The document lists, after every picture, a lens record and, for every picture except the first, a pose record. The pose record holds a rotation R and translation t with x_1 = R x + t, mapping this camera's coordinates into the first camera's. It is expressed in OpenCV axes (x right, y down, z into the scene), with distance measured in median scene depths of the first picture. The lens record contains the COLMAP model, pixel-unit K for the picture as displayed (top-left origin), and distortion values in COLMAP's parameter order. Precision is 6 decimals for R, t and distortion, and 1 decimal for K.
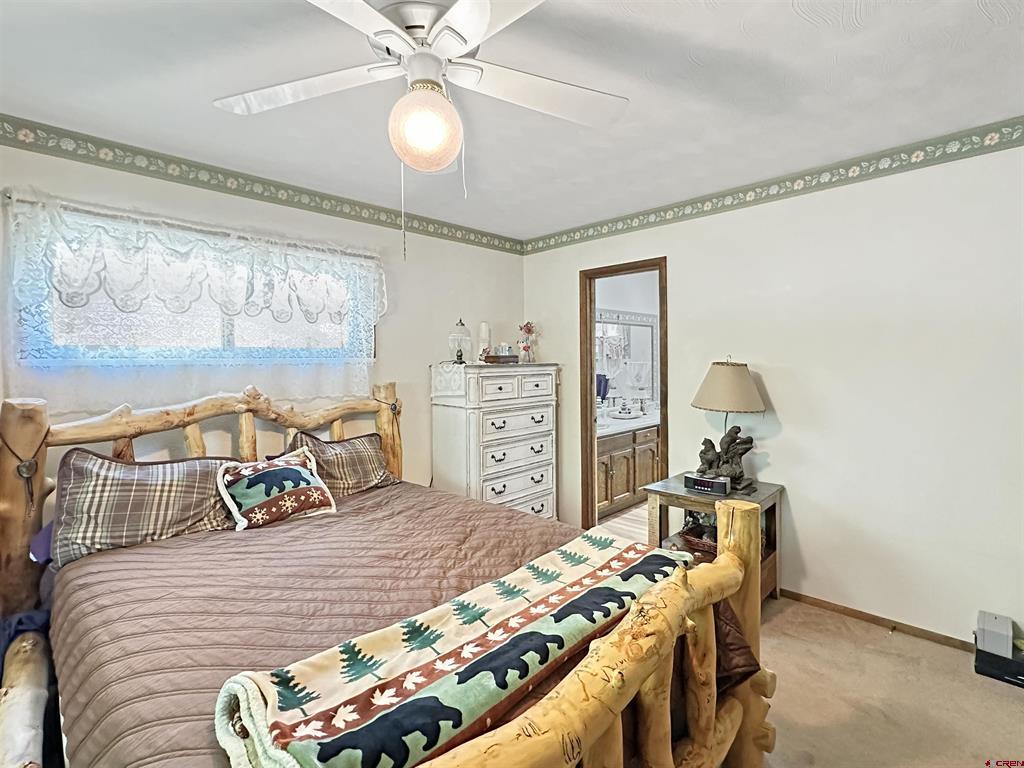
lens RADIAL K [[486.7, 0, 515.2], [0, 486.7, 368.4], [0, 0, 1]] dist [-0.002413, -0.000412]
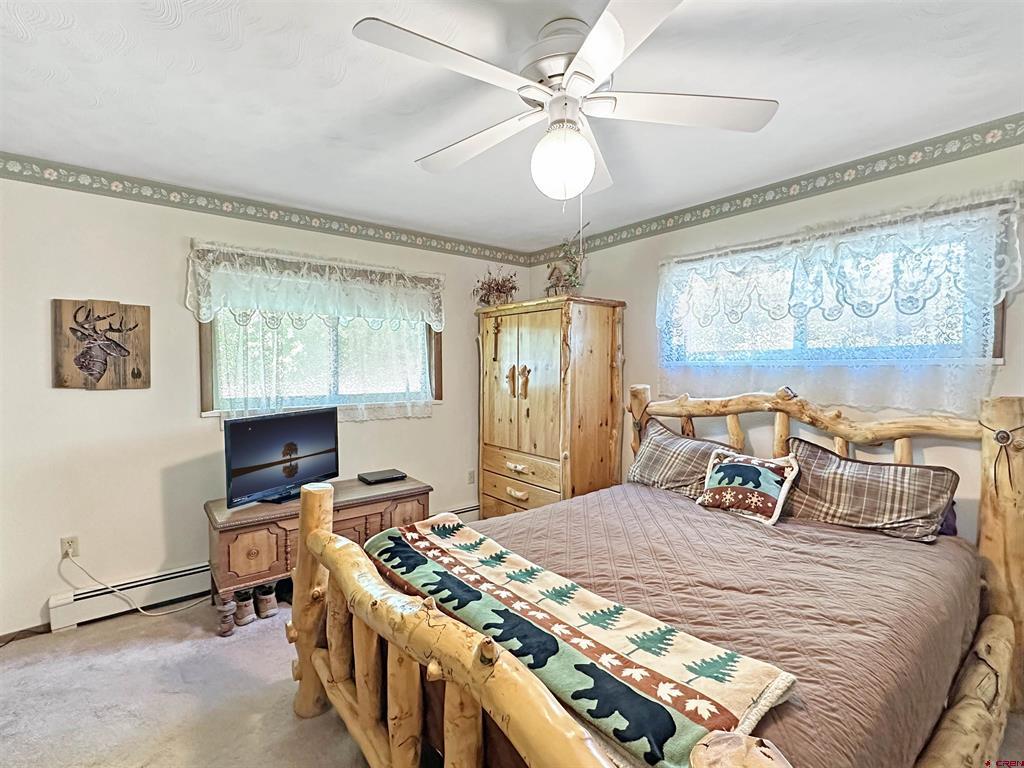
lens RADIAL K [[473.9, 0, 513.3], [0, 473.9, 384.9], [0, 0, 1]] dist [-0.002608, -0.000181]
pose [[-0.122521, 0.049373, -0.991237, 0.633705], [-0.010445, 0.998642, 0.051033, -0.016012], [0.992411, 0.016606, -0.121839, 0.676147]]
